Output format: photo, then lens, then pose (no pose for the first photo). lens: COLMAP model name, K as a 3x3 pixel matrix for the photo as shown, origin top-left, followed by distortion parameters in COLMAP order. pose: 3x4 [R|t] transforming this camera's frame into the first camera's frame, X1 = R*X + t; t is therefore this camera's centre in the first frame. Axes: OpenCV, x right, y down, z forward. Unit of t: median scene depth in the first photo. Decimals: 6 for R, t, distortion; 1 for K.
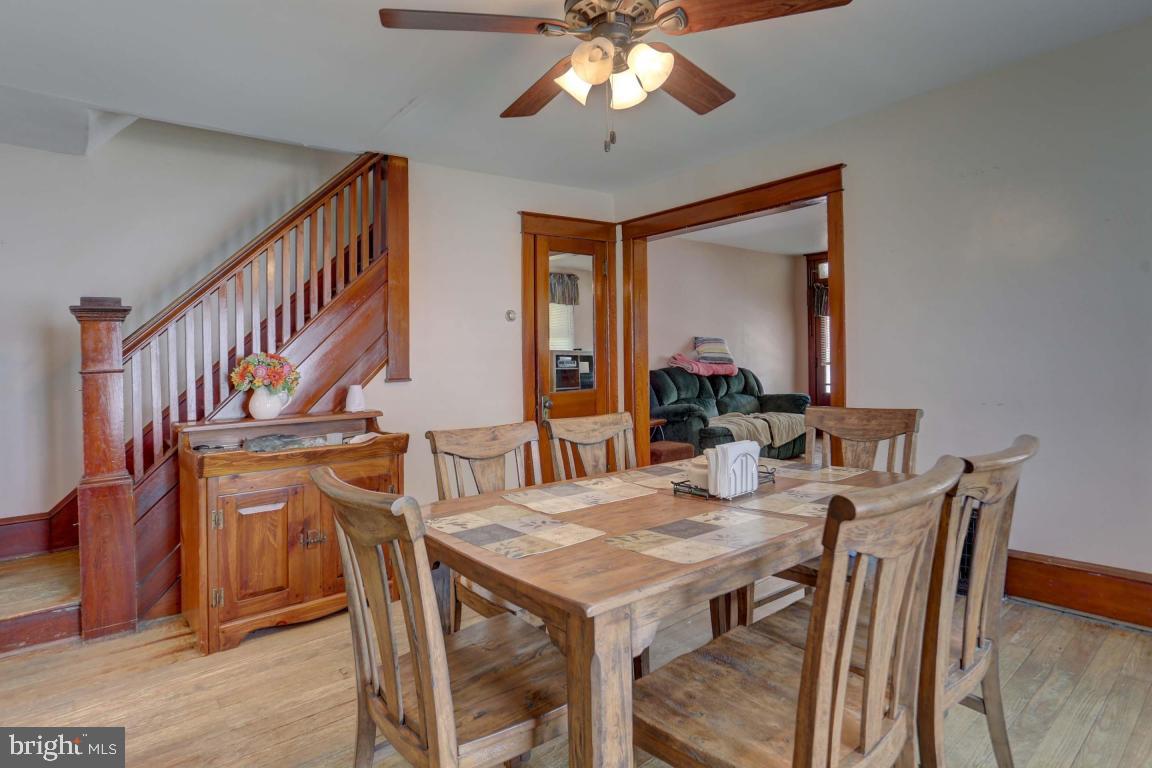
lens RADIAL K [[635.4, 0, 567.8], [0, 635.4, 374.8], [0, 0, 1]] dist [-0.079604, 0.038478]
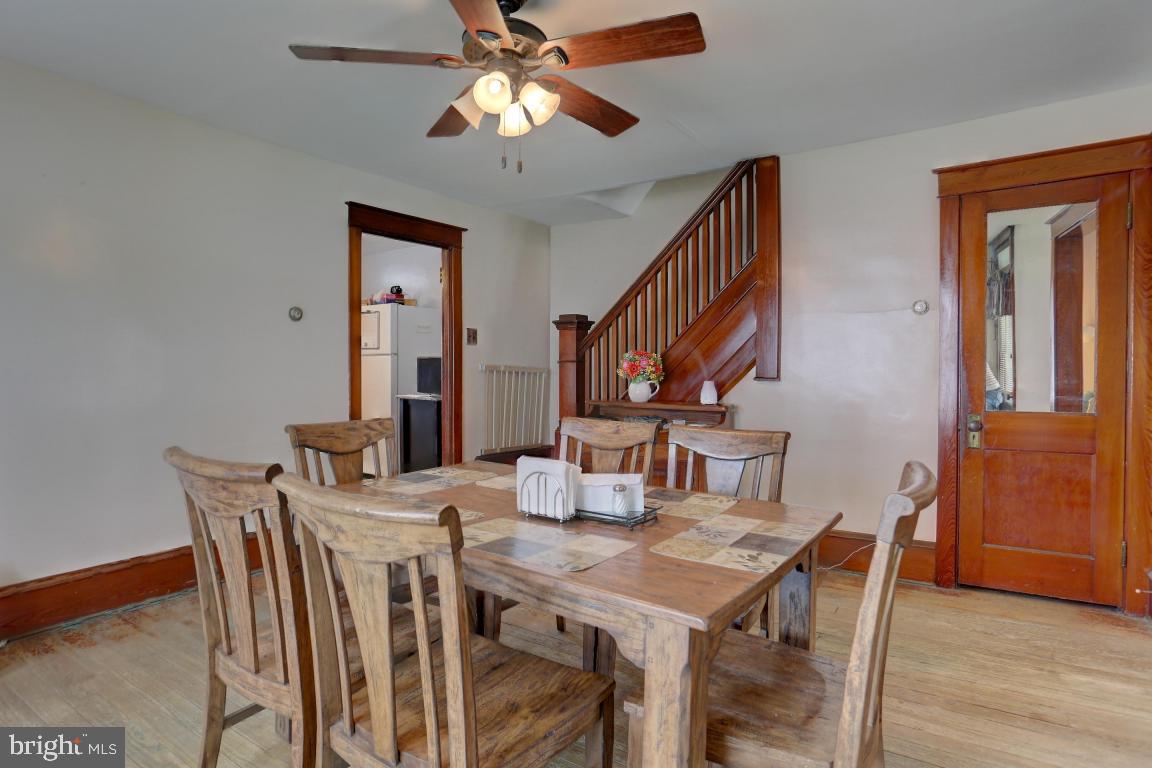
lens RADIAL K [[635.4, 0, 567.8], [0, 635.4, 374.8], [0, 0, 1]] dist [-0.079604, 0.038478]
pose [[0.277593, 0.035987, -0.960024, 0.622973], [-0.038483, 0.998913, 0.026318, -0.016014], [0.959928, 0.029639, 0.278676, 0.438923]]
